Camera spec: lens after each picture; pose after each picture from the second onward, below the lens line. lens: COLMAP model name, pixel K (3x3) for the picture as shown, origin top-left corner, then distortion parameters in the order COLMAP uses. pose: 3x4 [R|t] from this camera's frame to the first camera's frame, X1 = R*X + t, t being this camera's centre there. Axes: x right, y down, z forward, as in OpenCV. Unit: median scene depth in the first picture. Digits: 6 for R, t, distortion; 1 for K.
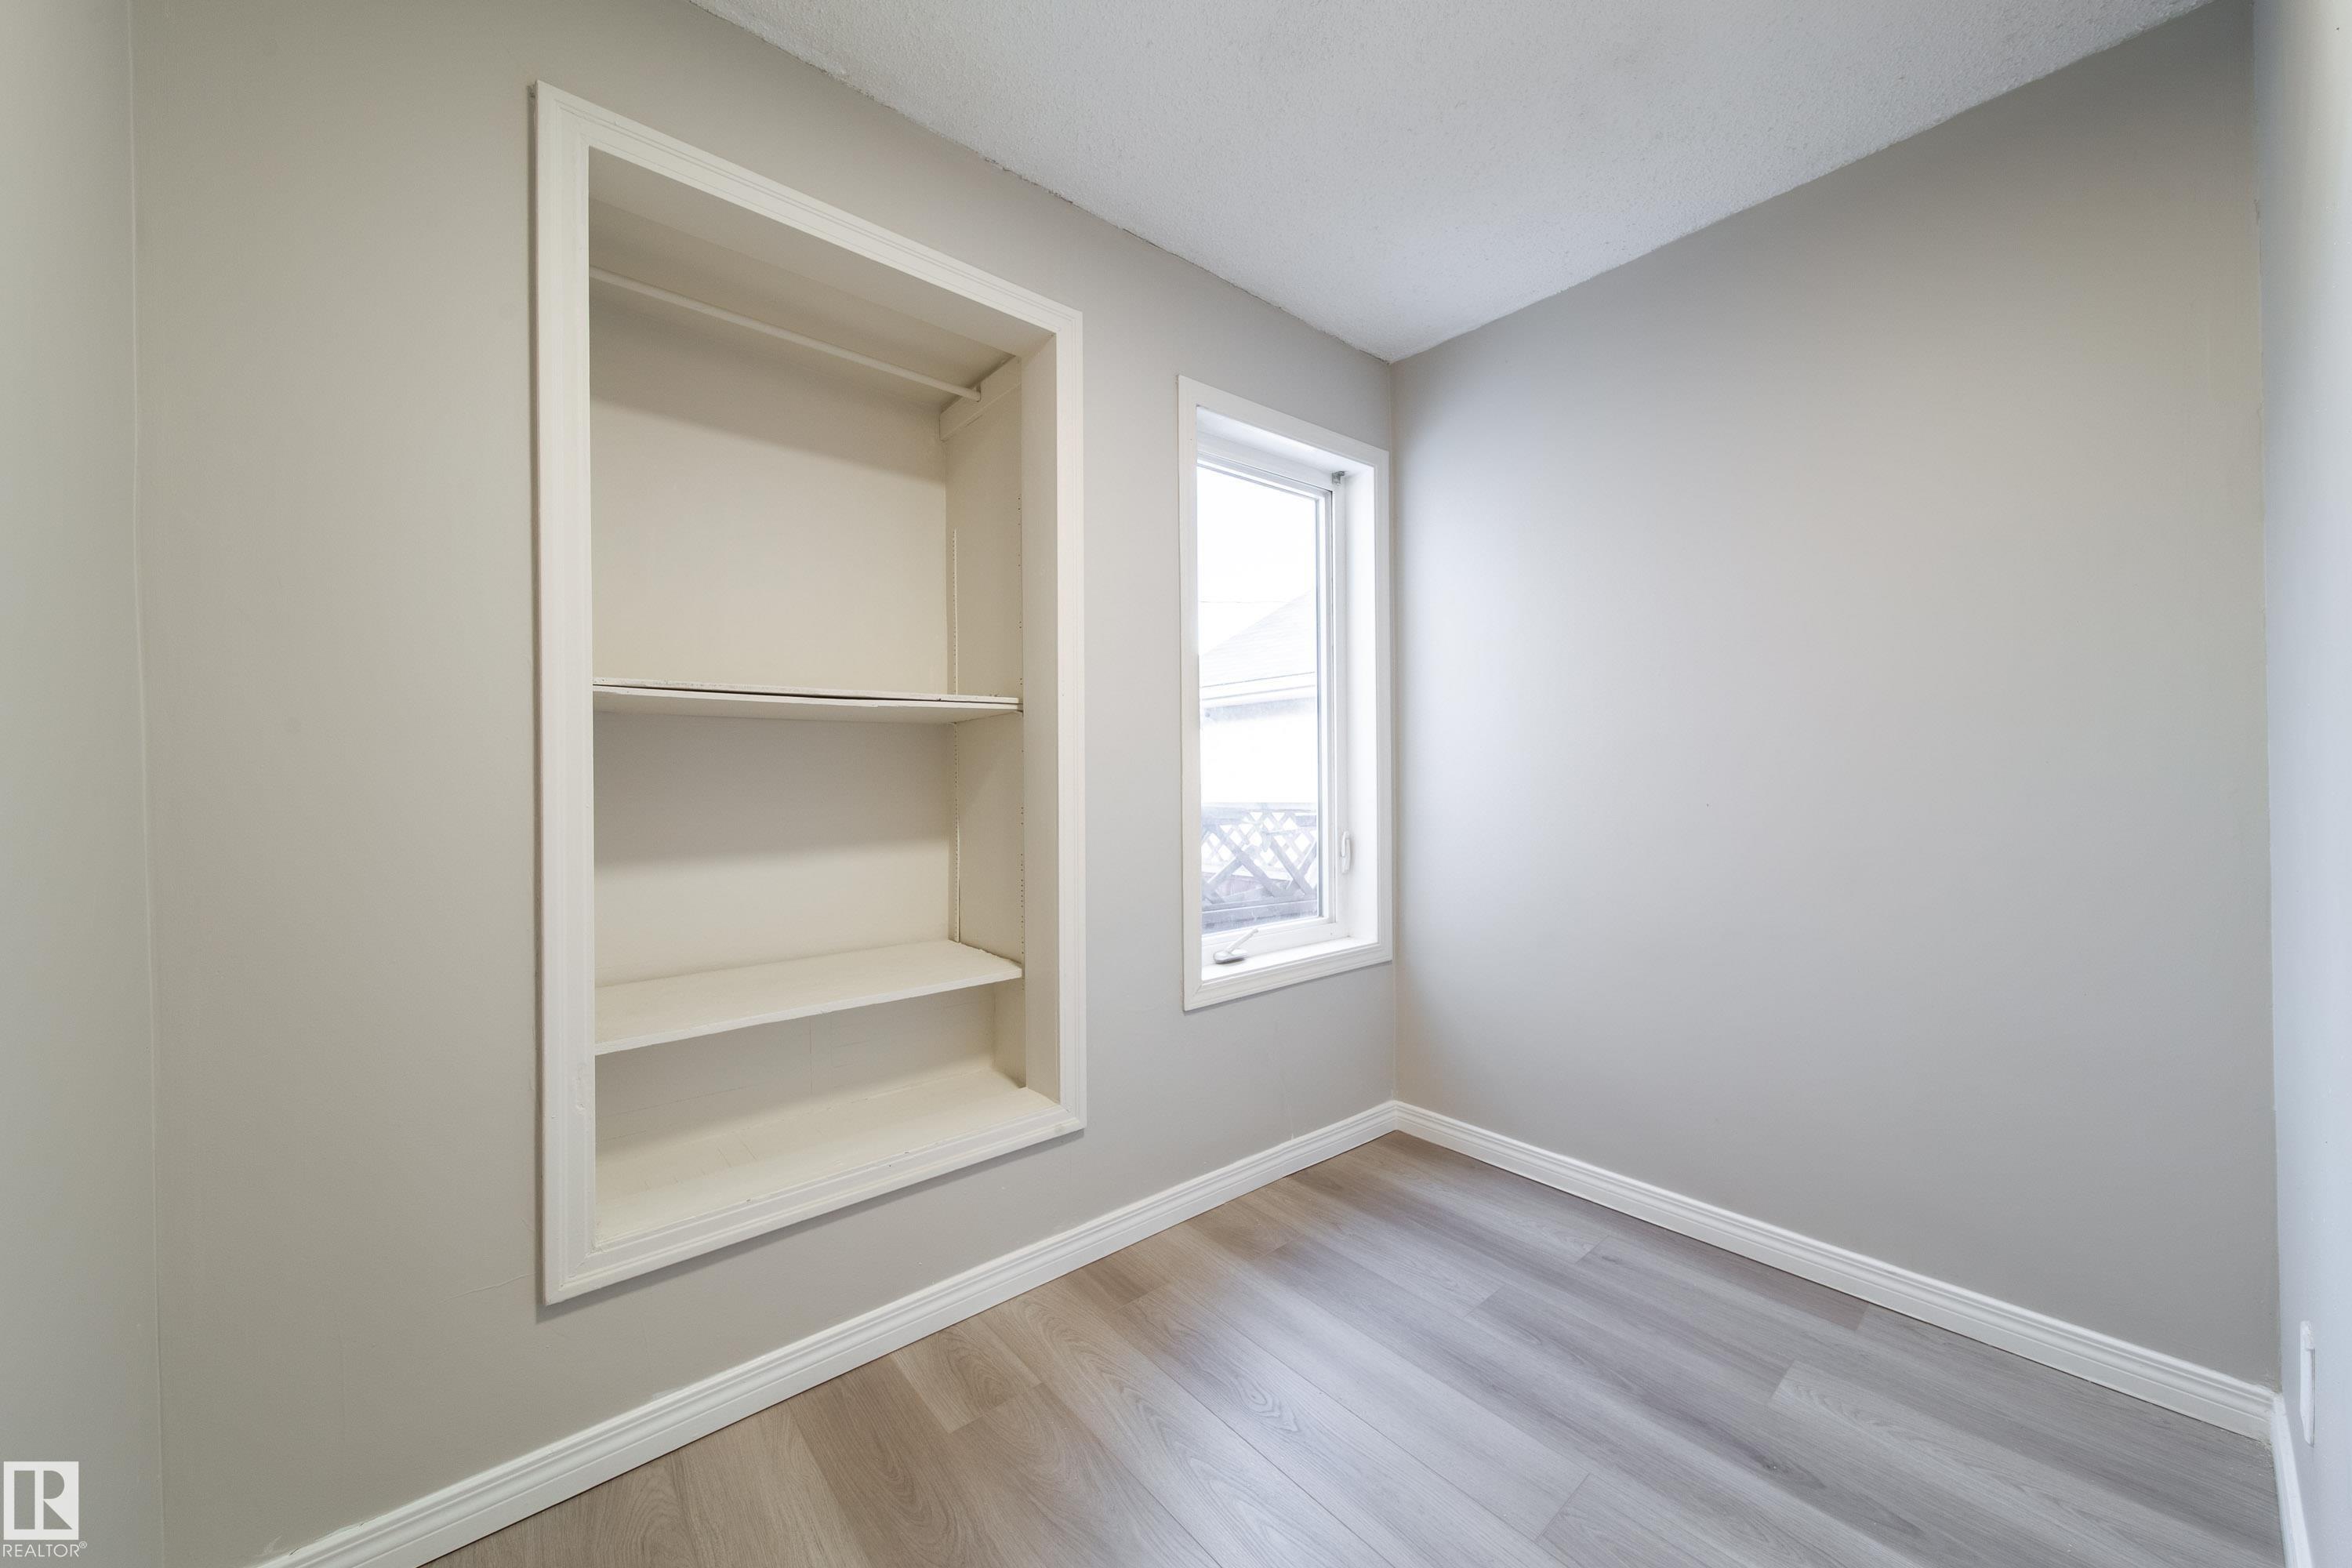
lens RADIAL K [[839.9, 0, 1179.9], [0, 839.9, 779.5], [0, 0, 1]] dist [0.000663, -0.000383]
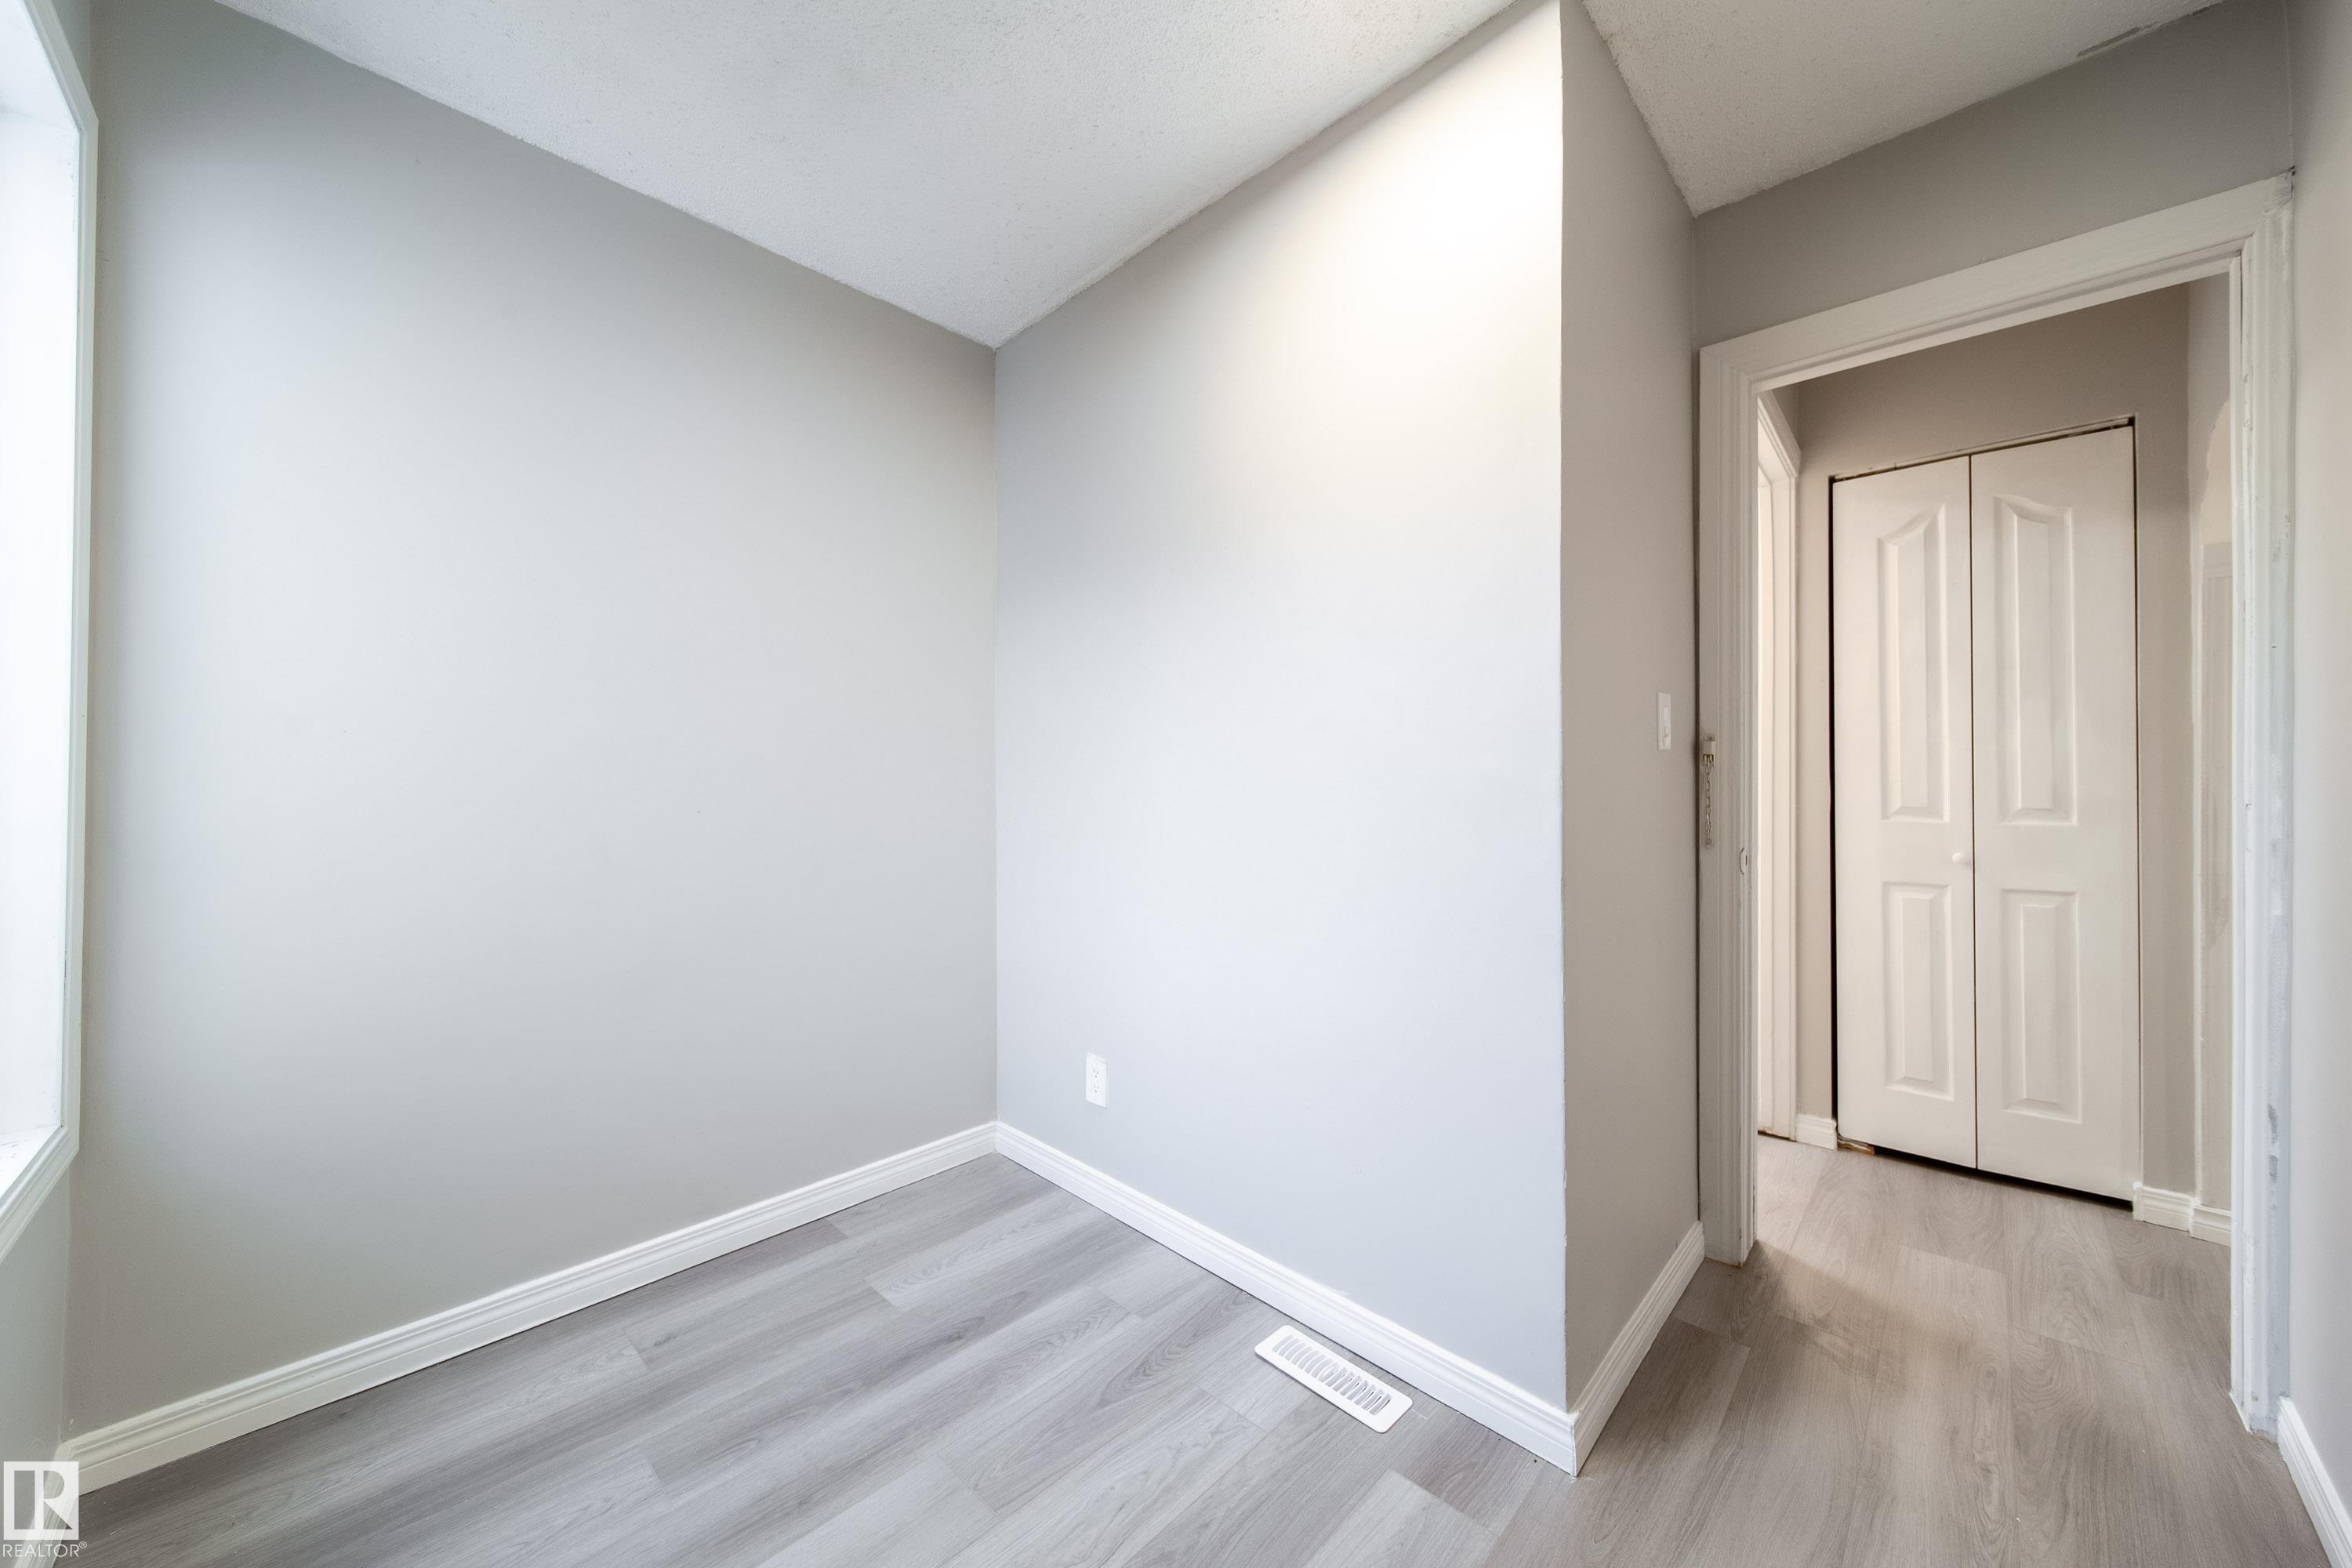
lens RADIAL K [[839.9, 0, 1179.9], [0, 839.9, 779.5], [0, 0, 1]] dist [0.000663, -0.000383]
pose [[-0.096179, 0.007568, 0.995335, -0.478231], [-0.003966, 0.999960, -0.007986, -0.003505], [-0.995356, -0.004716, -0.096145, 0.654858]]
